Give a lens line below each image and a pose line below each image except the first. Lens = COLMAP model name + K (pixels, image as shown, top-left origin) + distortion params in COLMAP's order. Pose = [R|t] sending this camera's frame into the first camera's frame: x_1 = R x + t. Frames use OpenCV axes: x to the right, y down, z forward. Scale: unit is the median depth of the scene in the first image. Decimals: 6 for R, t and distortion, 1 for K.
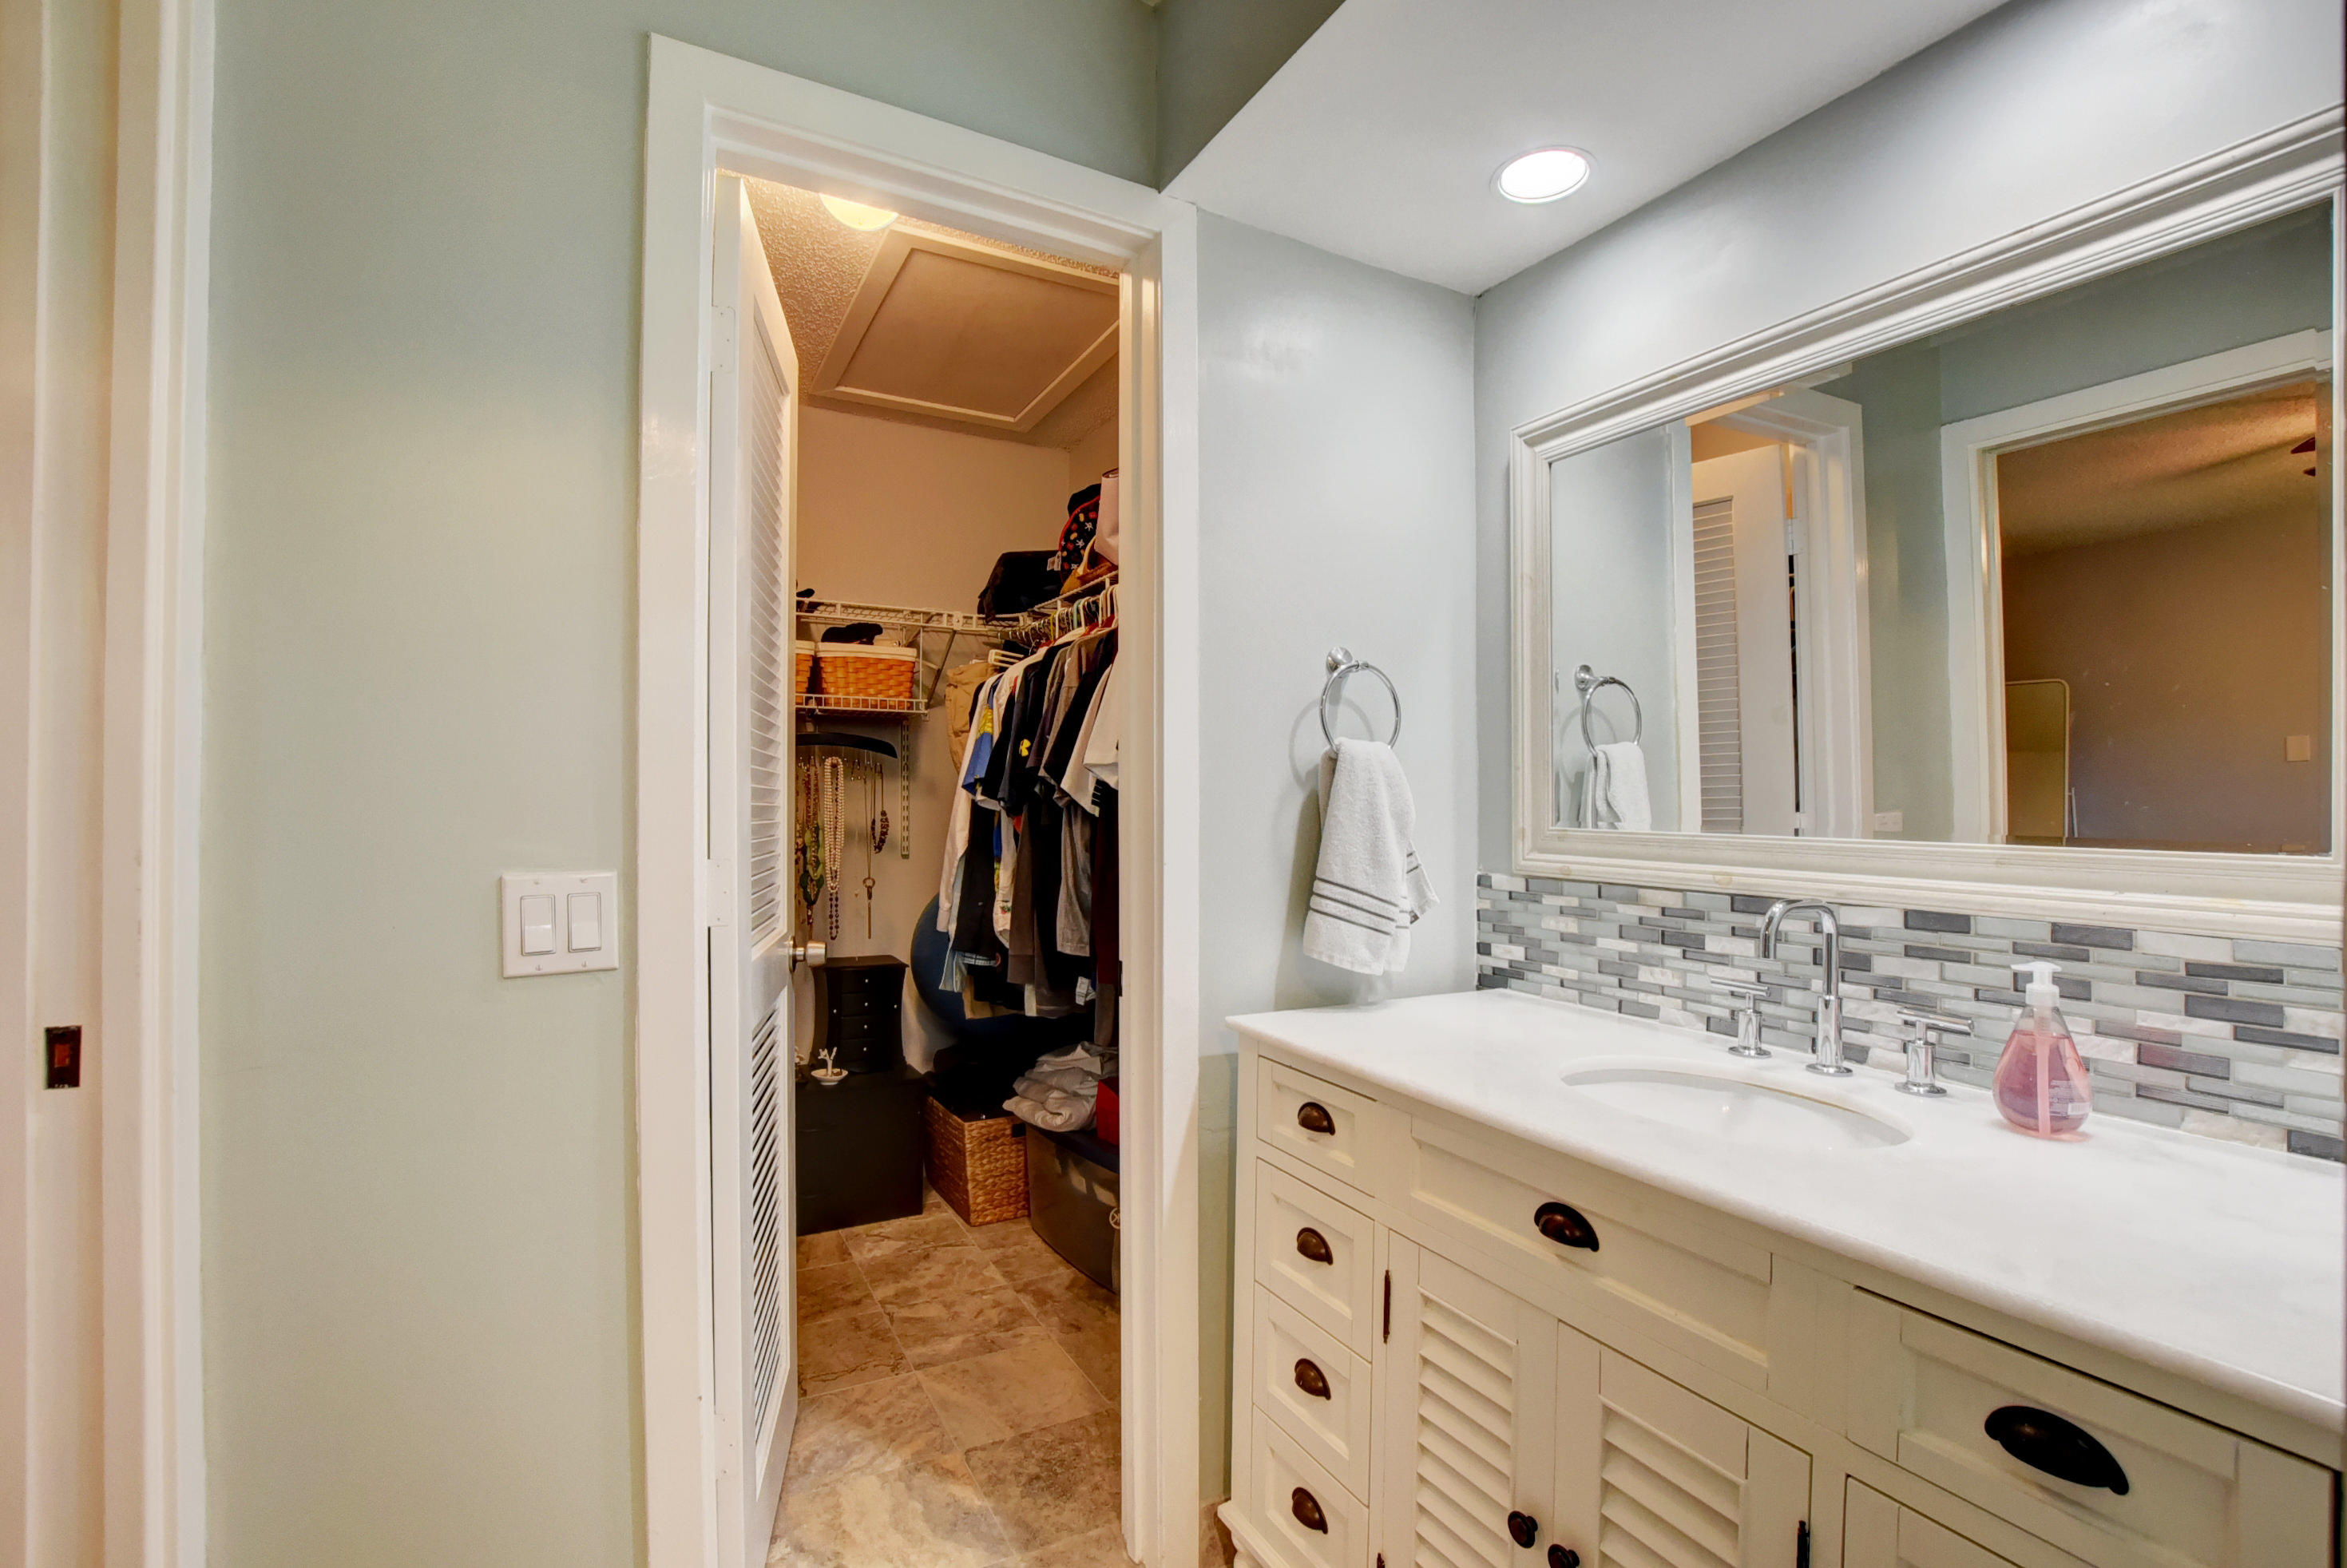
lens RADIAL K [[1041.7, 0, 1176.6], [0, 1041.7, 789.3], [0, 0, 1]] dist [-0.033583, 0.004740]
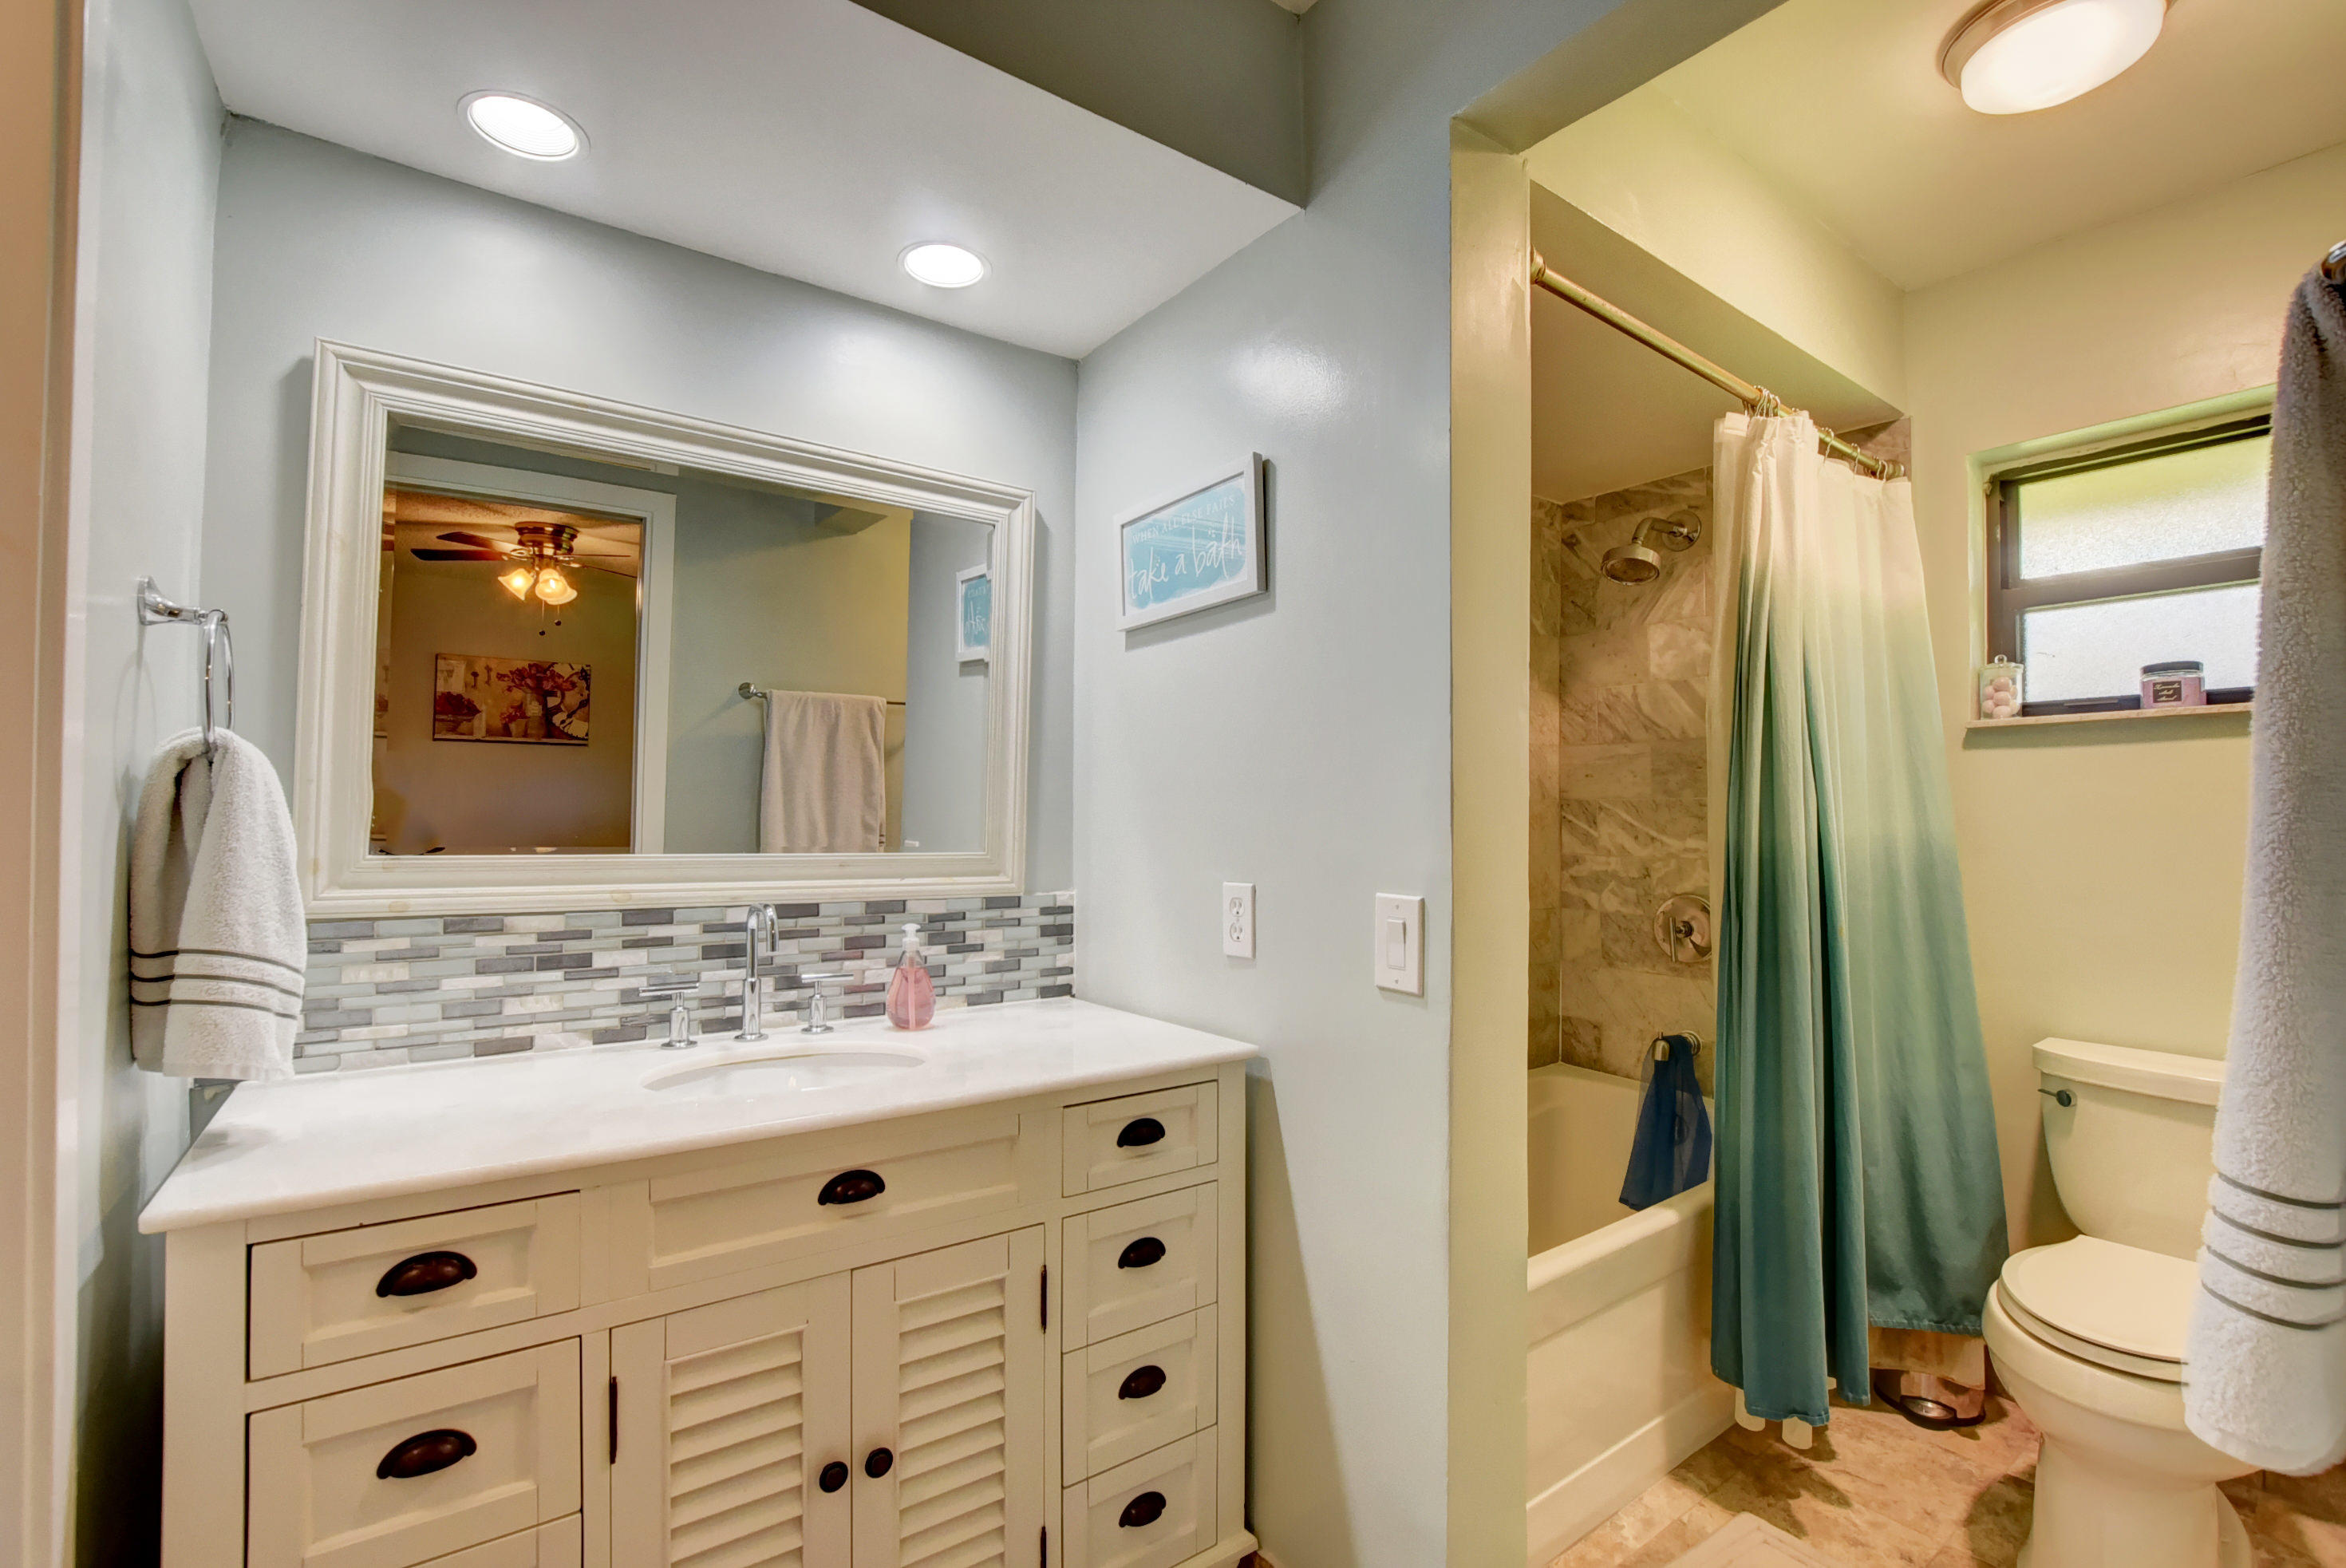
lens RADIAL K [[1041.4, 0, 1177.8], [0, 1041.4, 786.0], [0, 0, 1]] dist [-0.033583, 0.004740]
pose [[-0.114949, 0.028555, 0.992961, -0.585555], [-0.013846, 0.999444, -0.030344, -0.003307], [-0.993275, -0.017237, -0.114490, 0.532912]]
